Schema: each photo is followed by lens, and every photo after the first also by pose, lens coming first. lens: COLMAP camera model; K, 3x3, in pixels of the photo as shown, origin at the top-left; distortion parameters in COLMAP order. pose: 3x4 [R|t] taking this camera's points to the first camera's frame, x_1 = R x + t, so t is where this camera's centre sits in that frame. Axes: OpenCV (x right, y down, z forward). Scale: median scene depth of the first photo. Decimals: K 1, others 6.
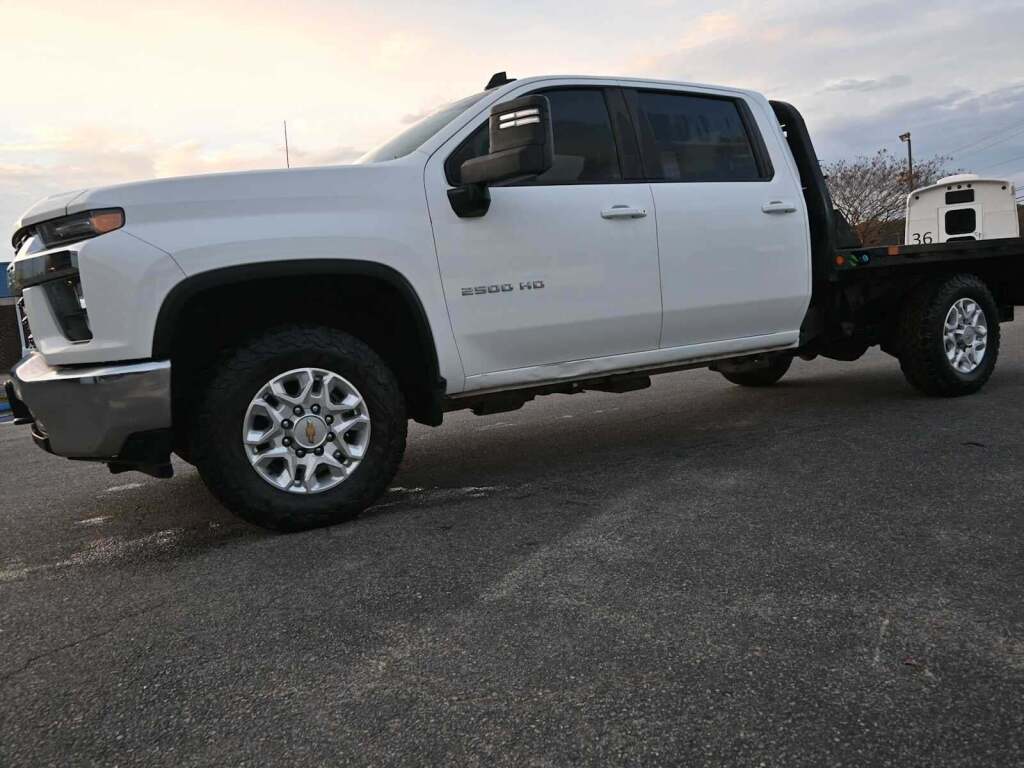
lens RADIAL K [[779.6, 0, 512.0], [0, 779.6, 384.0], [0, 0, 1]] dist [-0.007424, 0.001019]
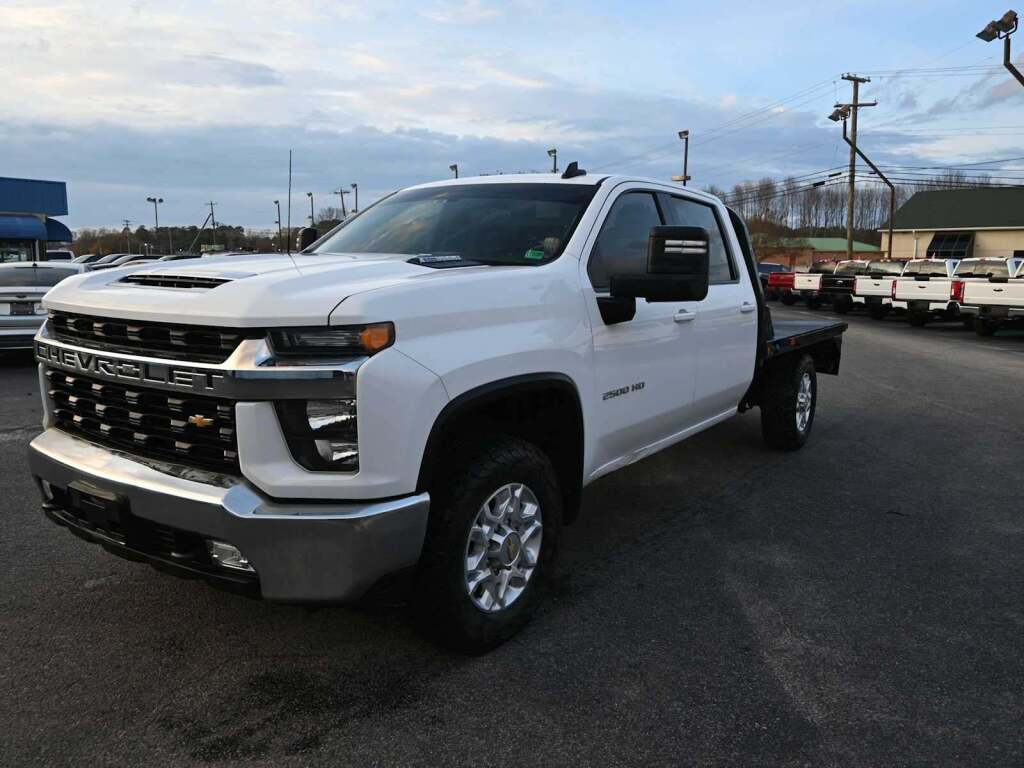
lens RADIAL K [[779.6, 0, 512.0], [0, 779.6, 384.0], [0, 0, 1]] dist [-0.007424, 0.001019]
pose [[0.893579, 0.039821, 0.447137, -0.627559], [-0.056509, 0.998113, 0.024042, -0.149657], [-0.445336, -0.046751, 0.894142, 0.120838]]
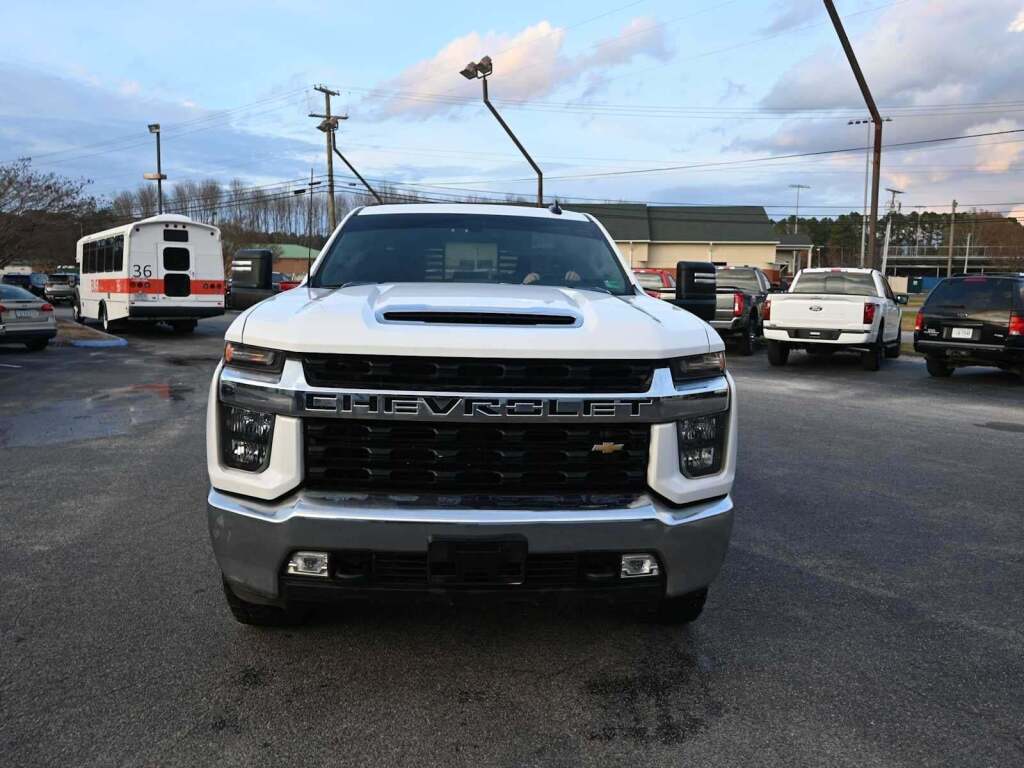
lens RADIAL K [[831.7, 0, 512.0], [0, 831.7, 384.0], [0, 0, 1]] dist [-0.025699, -0.004055]
pose [[0.442130, -0.010444, 0.896890, -1.349153], [0.028271, 0.999598, -0.002297, -0.146380], [-0.896506, 0.026371, 0.442247, 0.610370]]
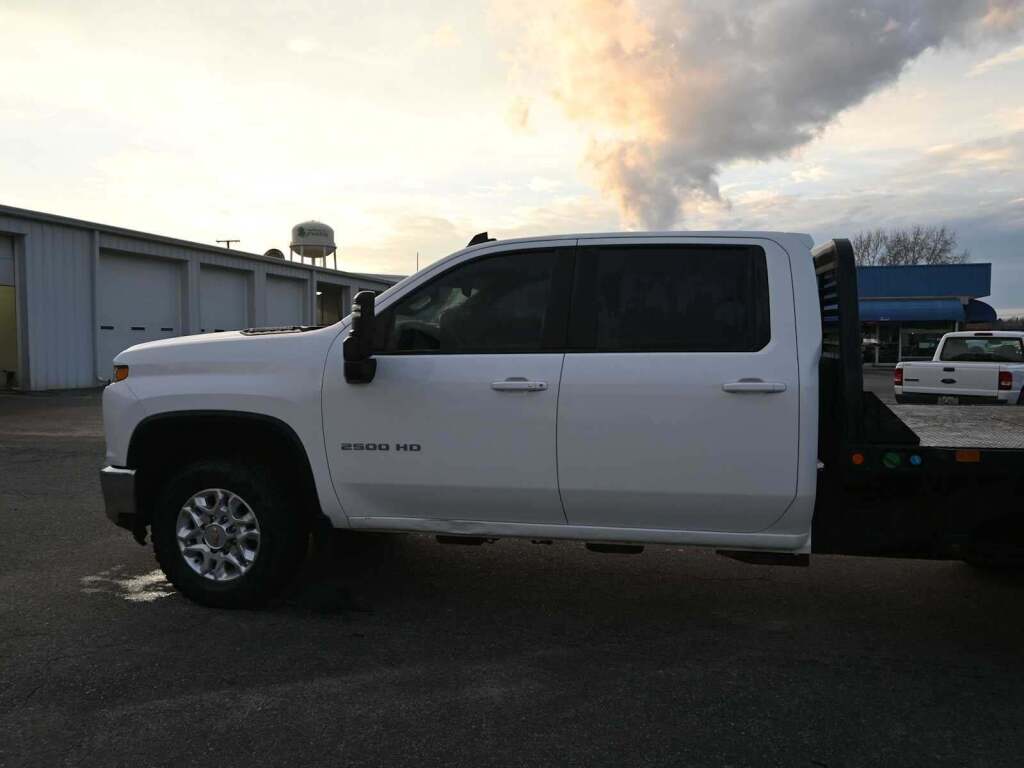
lens RADIAL K [[779.6, 0, 512.0], [0, 779.6, 384.0], [0, 0, 1]] dist [-0.007424, 0.001019]
pose [[0.749788, 0.129806, -0.648821, 0.858099], [-0.132487, 0.990163, 0.044992, -0.291235], [0.648279, 0.052225, 0.759610, 0.265552]]
